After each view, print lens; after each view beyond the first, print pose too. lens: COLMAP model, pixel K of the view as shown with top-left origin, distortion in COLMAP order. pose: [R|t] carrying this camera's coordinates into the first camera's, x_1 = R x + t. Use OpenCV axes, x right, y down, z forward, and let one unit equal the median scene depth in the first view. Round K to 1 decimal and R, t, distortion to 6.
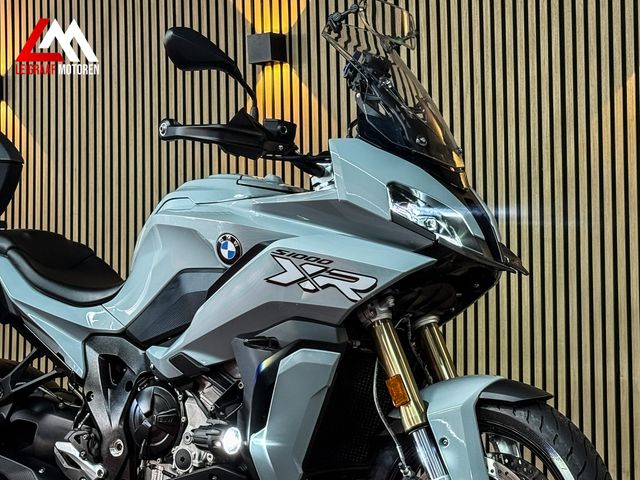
lens RADIAL K [[1391.4, 0, 323.3], [0, 1391.4, 237.1], [0, 0, 1]] dist [0.131644, 0.000000]
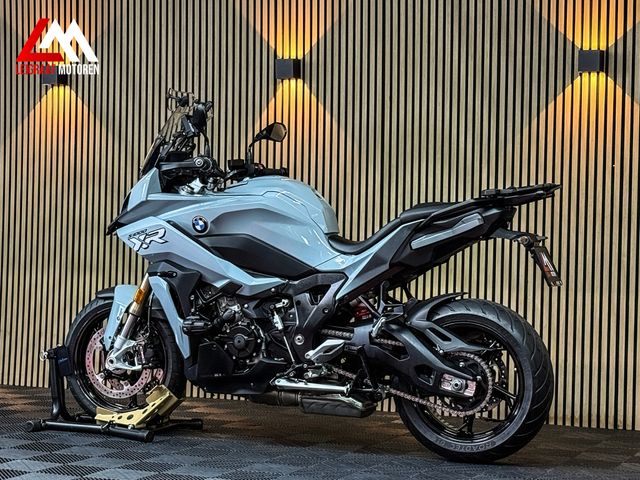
lens RADIAL K [[1391.4, 0, 308.1], [0, 1391.4, 249.9], [0, 0, 1]] dist [0.131644, 0.000000]
pose [[0.984508, 0.027739, 0.173130, -0.420010], [-0.040629, 0.996623, 0.071358, -0.082017], [-0.170566, -0.077287, 0.982311, -0.697900]]
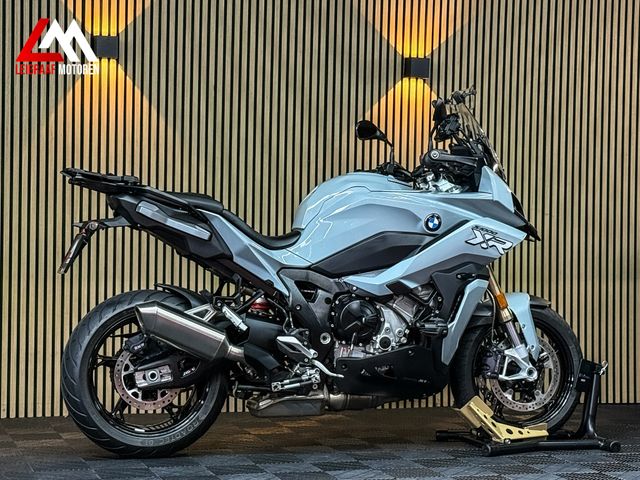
lens RADIAL K [[1391.4, 0, 316.6], [0, 1391.4, 242.4], [0, 0, 1]] dist [0.131644, 0.000000]
pose [[0.624826, 0.018873, 0.780536, -1.492257], [-0.070890, 0.996950, 0.032642, -0.013087], [-0.777540, -0.075728, 0.624258, 0.010513]]
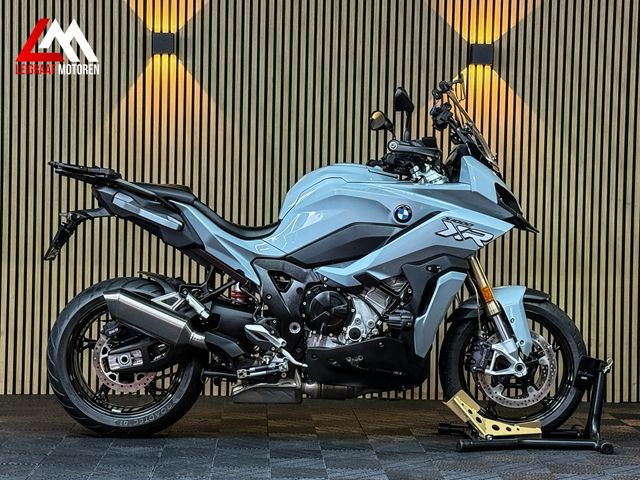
lens RADIAL K [[1391.4, 0, 310.6], [0, 1391.4, 242.0], [0, 0, 1]] dist [0.131644, 0.000000]
pose [[0.807913, 0.016275, 0.589078, -1.157303], [-0.065680, 0.995877, 0.062566, -0.056383], [-0.585631, -0.089239, 0.805651, -0.335495]]
